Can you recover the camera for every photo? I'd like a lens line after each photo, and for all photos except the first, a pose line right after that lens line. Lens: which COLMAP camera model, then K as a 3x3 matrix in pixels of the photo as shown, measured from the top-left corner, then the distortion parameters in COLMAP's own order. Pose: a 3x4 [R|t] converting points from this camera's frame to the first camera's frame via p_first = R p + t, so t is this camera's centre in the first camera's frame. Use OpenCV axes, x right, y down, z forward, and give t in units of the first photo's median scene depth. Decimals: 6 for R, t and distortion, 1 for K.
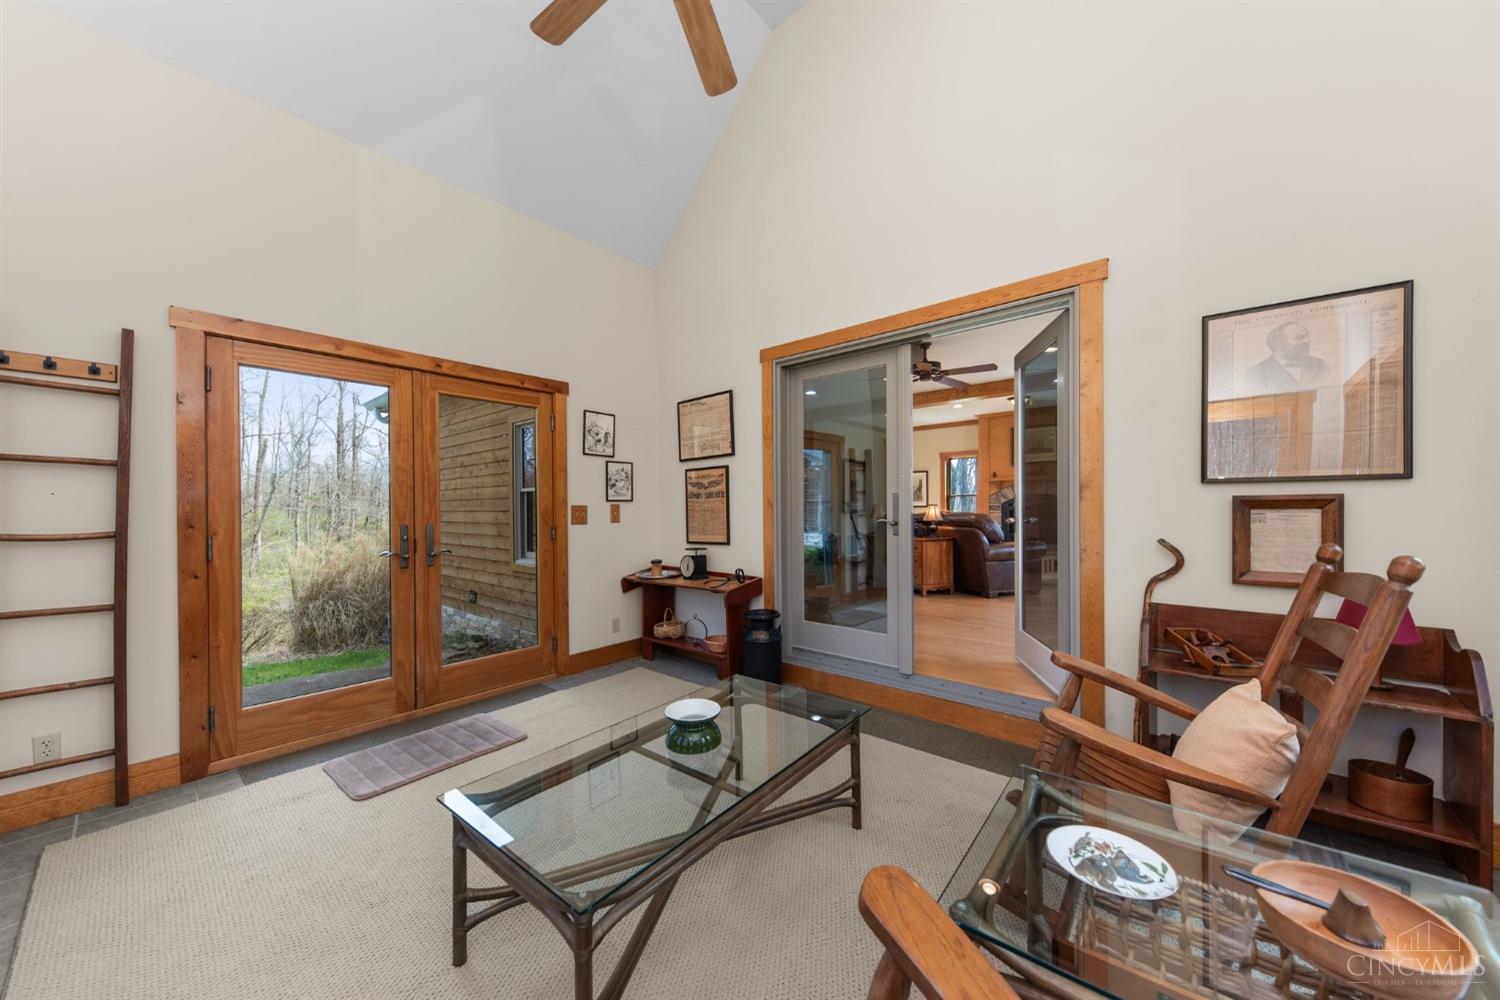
lens RADIAL K [[510.0, 0, 750.0], [0, 510.0, 500.0], [0, 0, 1]] dist [0.000508, 0.000033]
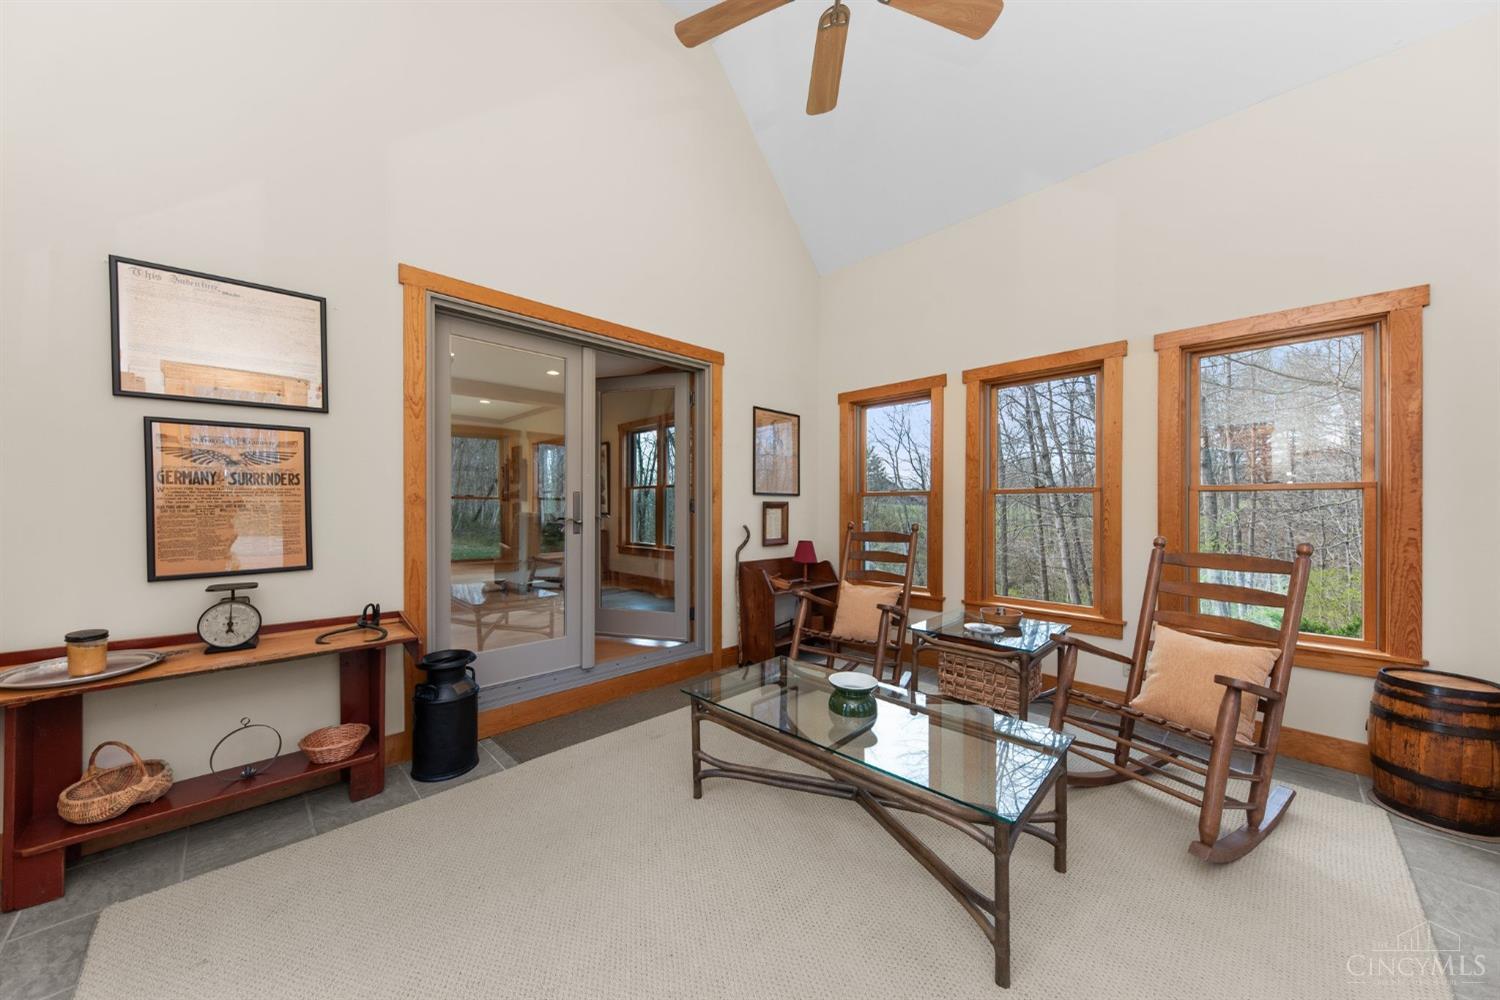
lens RADIAL K [[510.0, 0, 750.0], [0, 510.0, 500.0], [0, 0, 1]] dist [0.000508, 0.000033]
pose [[0.106142, 0.020461, 0.994140, -0.672263], [-0.017650, 0.999670, -0.018691, 0.015658], [-0.994194, -0.015562, 0.106468, 0.559820]]
